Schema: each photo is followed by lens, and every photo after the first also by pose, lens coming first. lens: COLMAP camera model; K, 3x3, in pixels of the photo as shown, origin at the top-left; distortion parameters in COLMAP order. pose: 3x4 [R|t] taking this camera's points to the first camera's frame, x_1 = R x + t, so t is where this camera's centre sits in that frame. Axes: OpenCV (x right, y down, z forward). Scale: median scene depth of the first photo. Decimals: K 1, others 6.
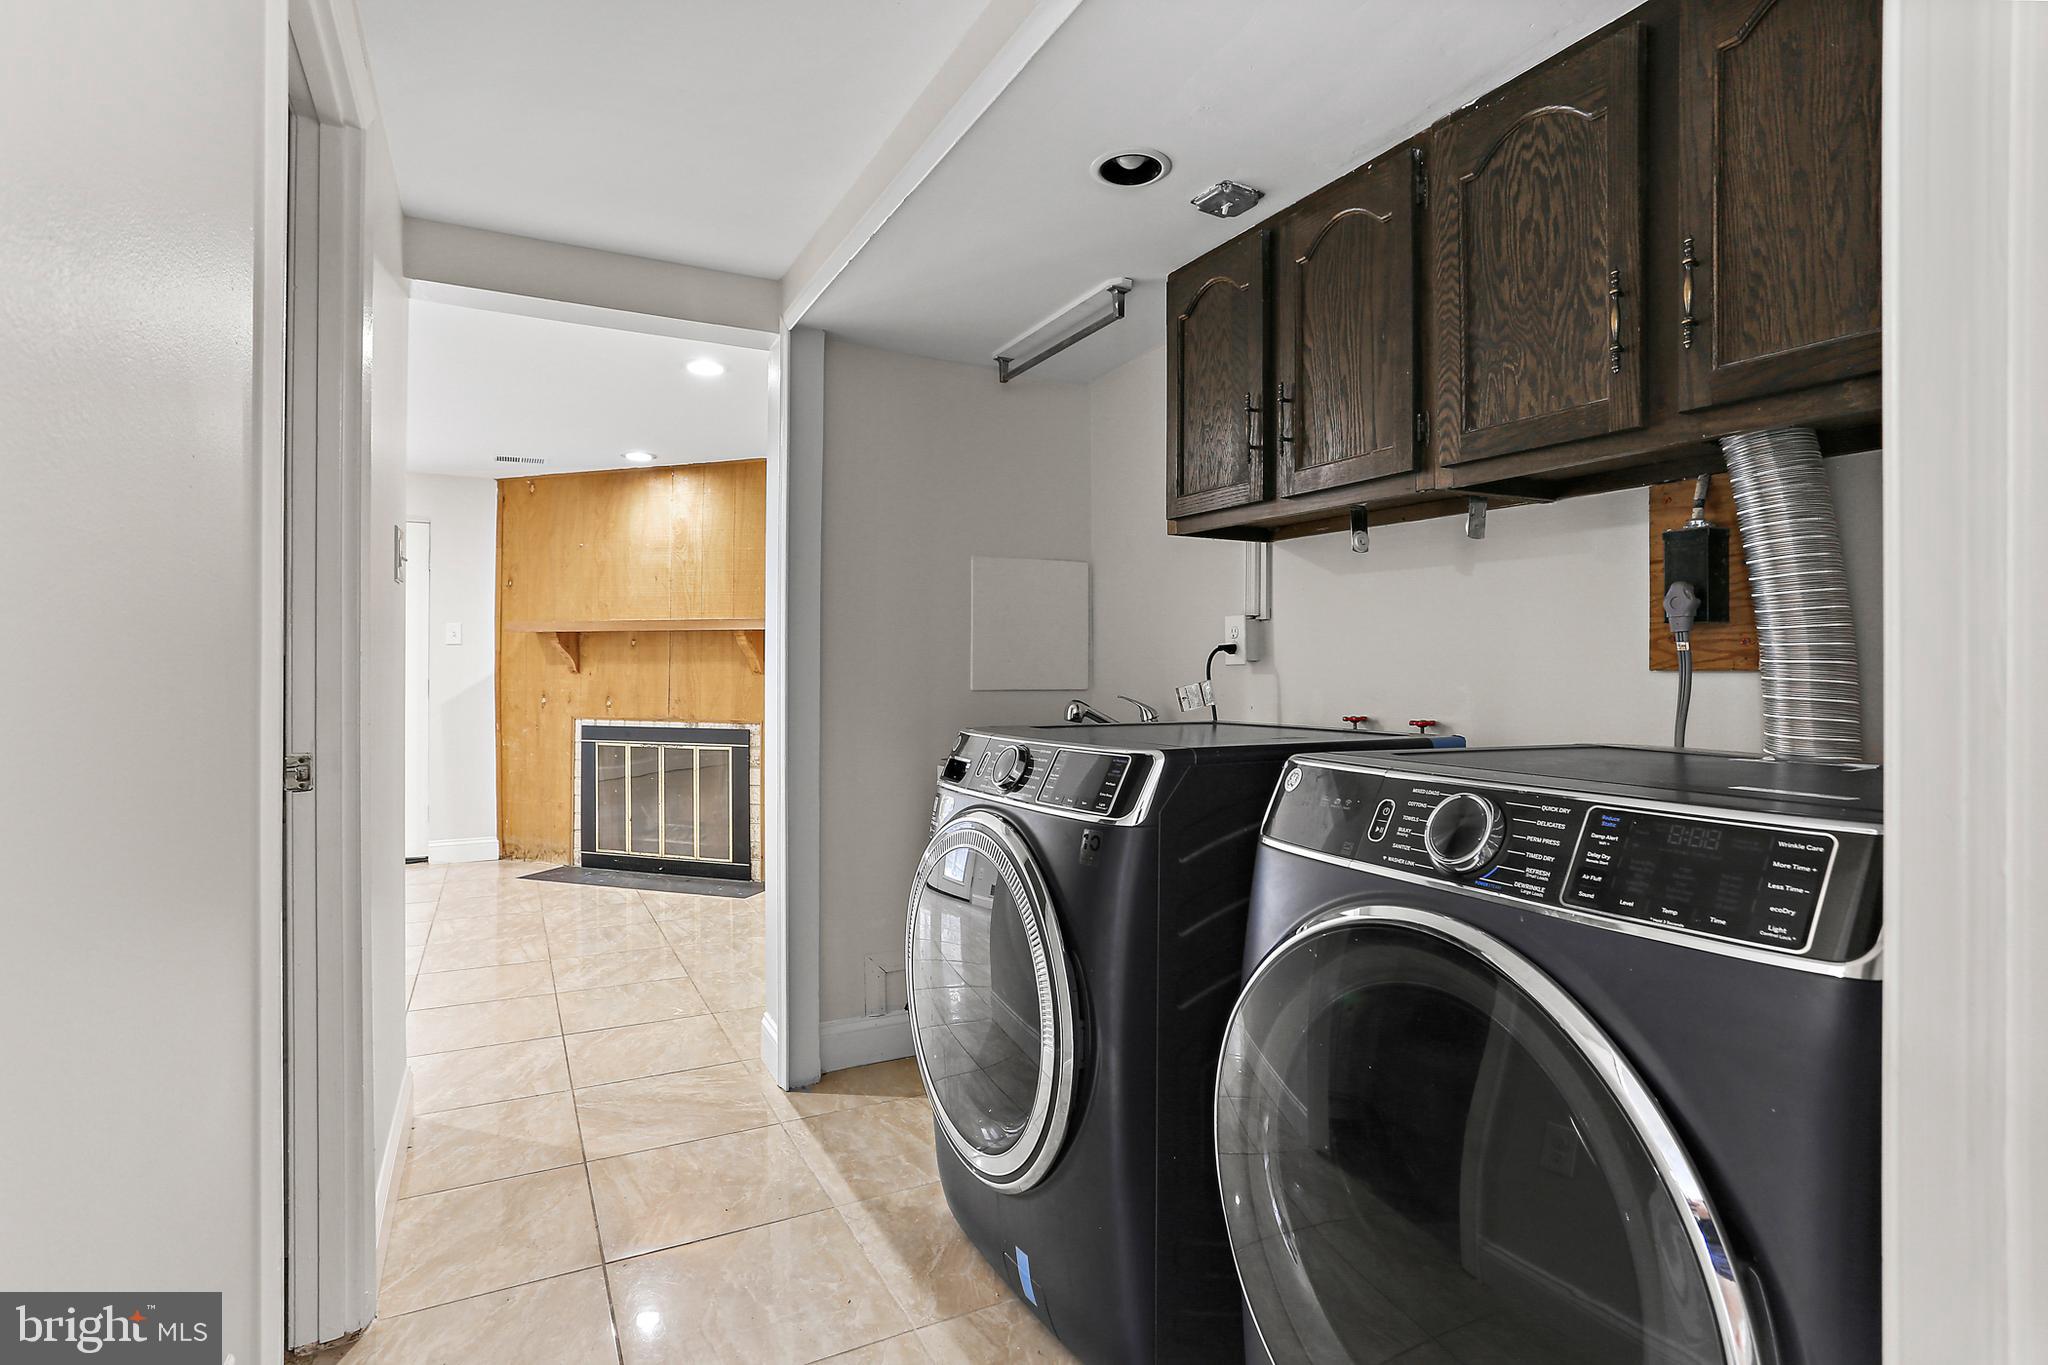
lens RADIAL K [[992.9, 0, 1023.2], [0, 992.9, 685.9], [0, 0, 1]] dist [-0.026644, 0.011401]
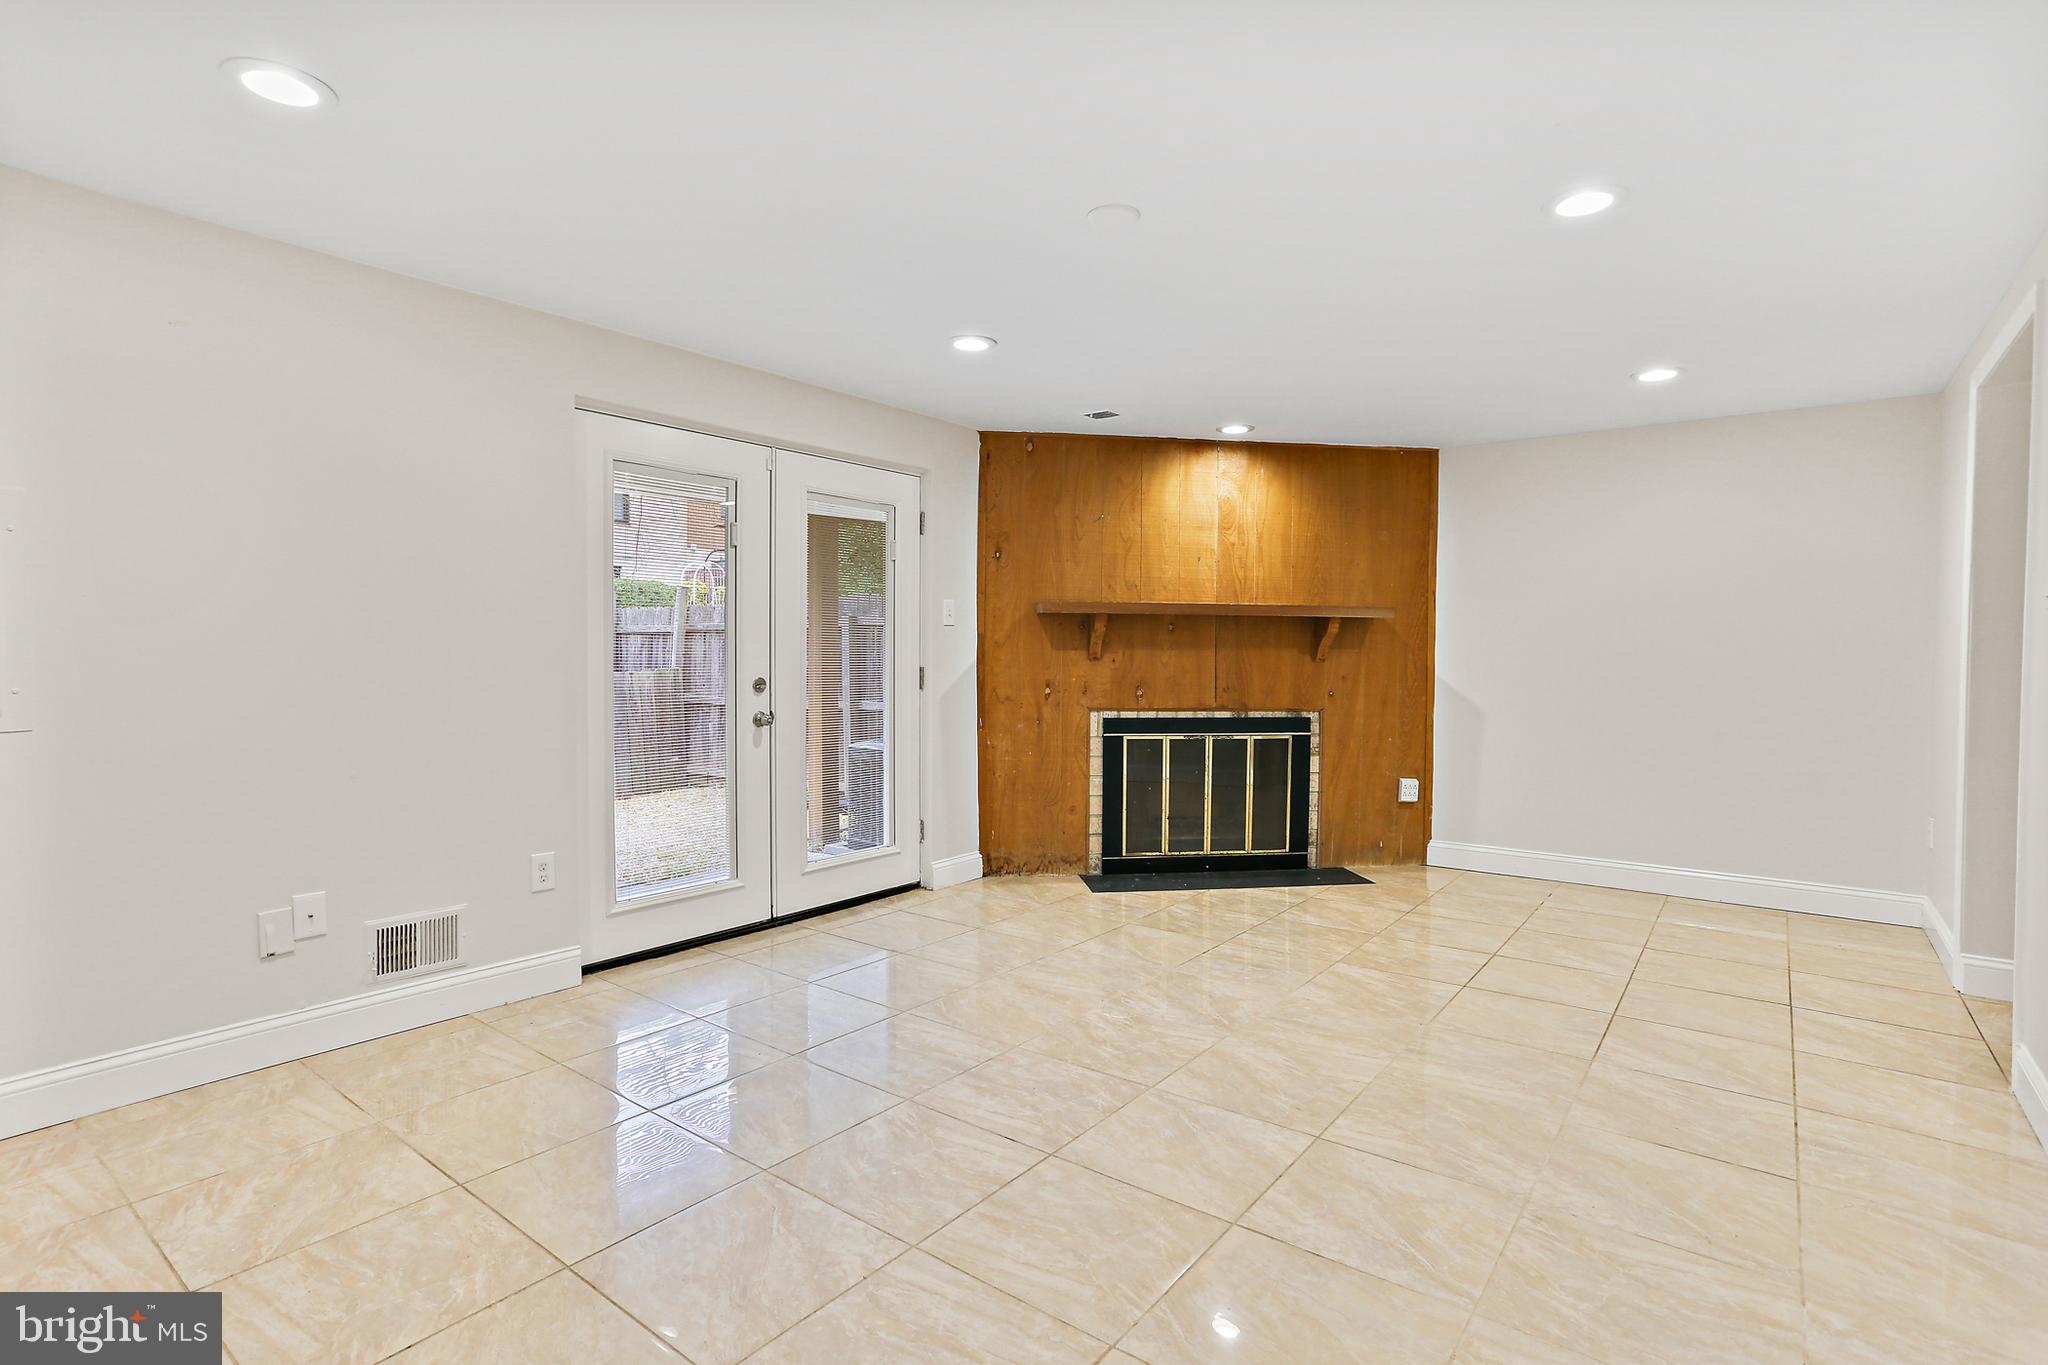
lens RADIAL K [[992.9, 0, 1023.4], [0, 992.9, 679.7], [0, 0, 1]] dist [-0.026644, 0.011401]
pose [[0.899776, -0.010918, 0.436215, -0.915094], [0.003015, 0.999819, 0.018803, -0.012351], [-0.436341, -0.015604, 0.899646, 0.219529]]
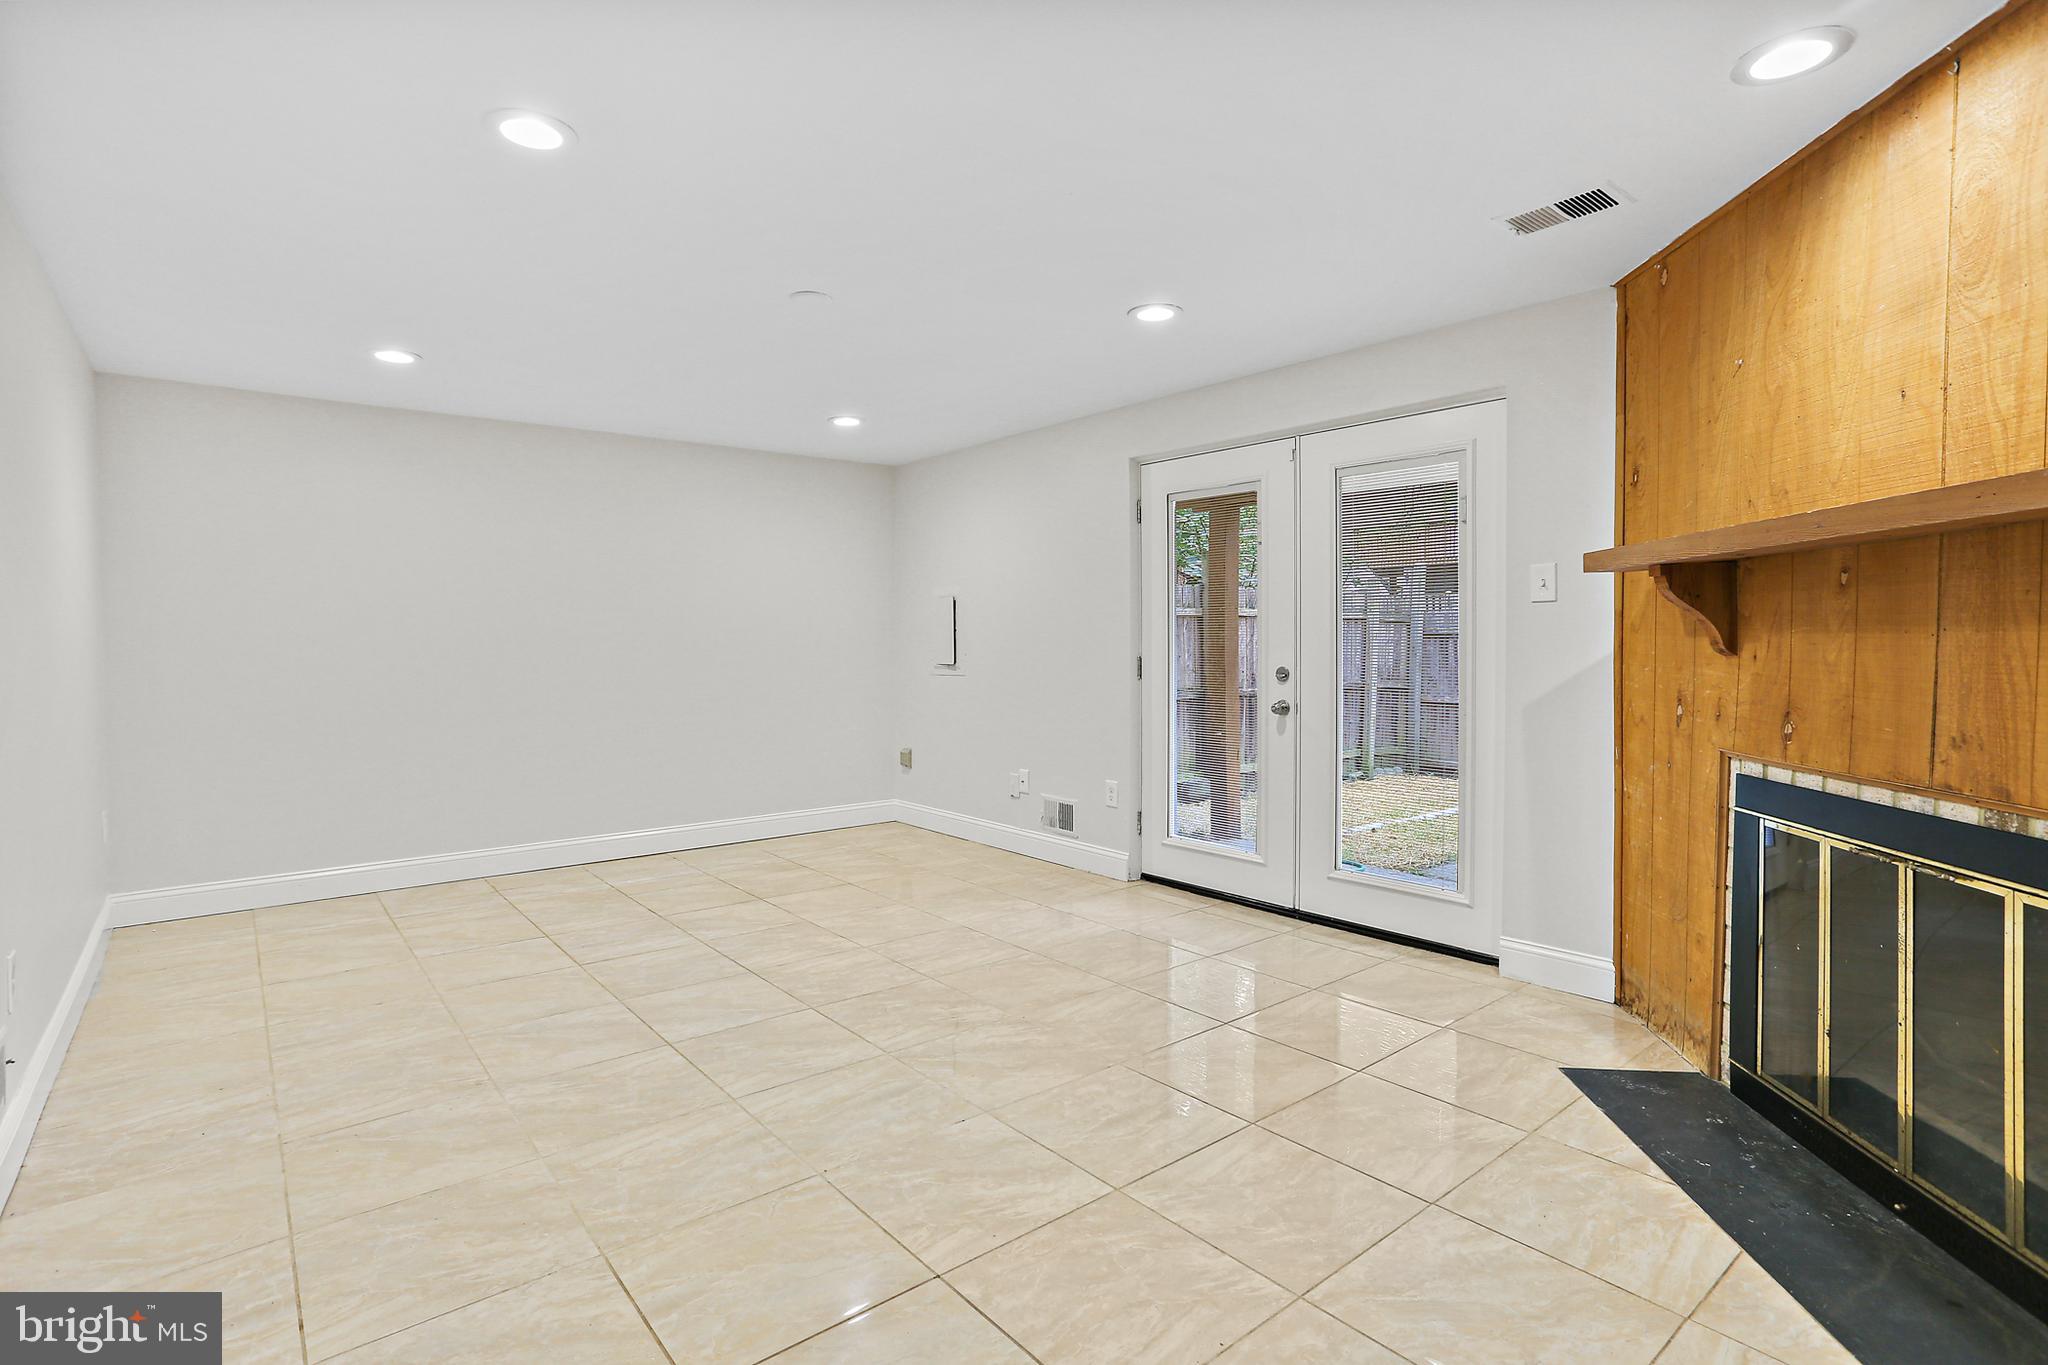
lens RADIAL K [[992.9, 0, 1027.6], [0, 992.9, 662.6], [0, 0, 1]] dist [-0.026644, 0.011401]
pose [[0.226353, 0.015150, -0.973928, -0.094616], [-0.000972, 0.999882, 0.015328, -0.016031], [0.974045, -0.002522, 0.226341, 0.599417]]
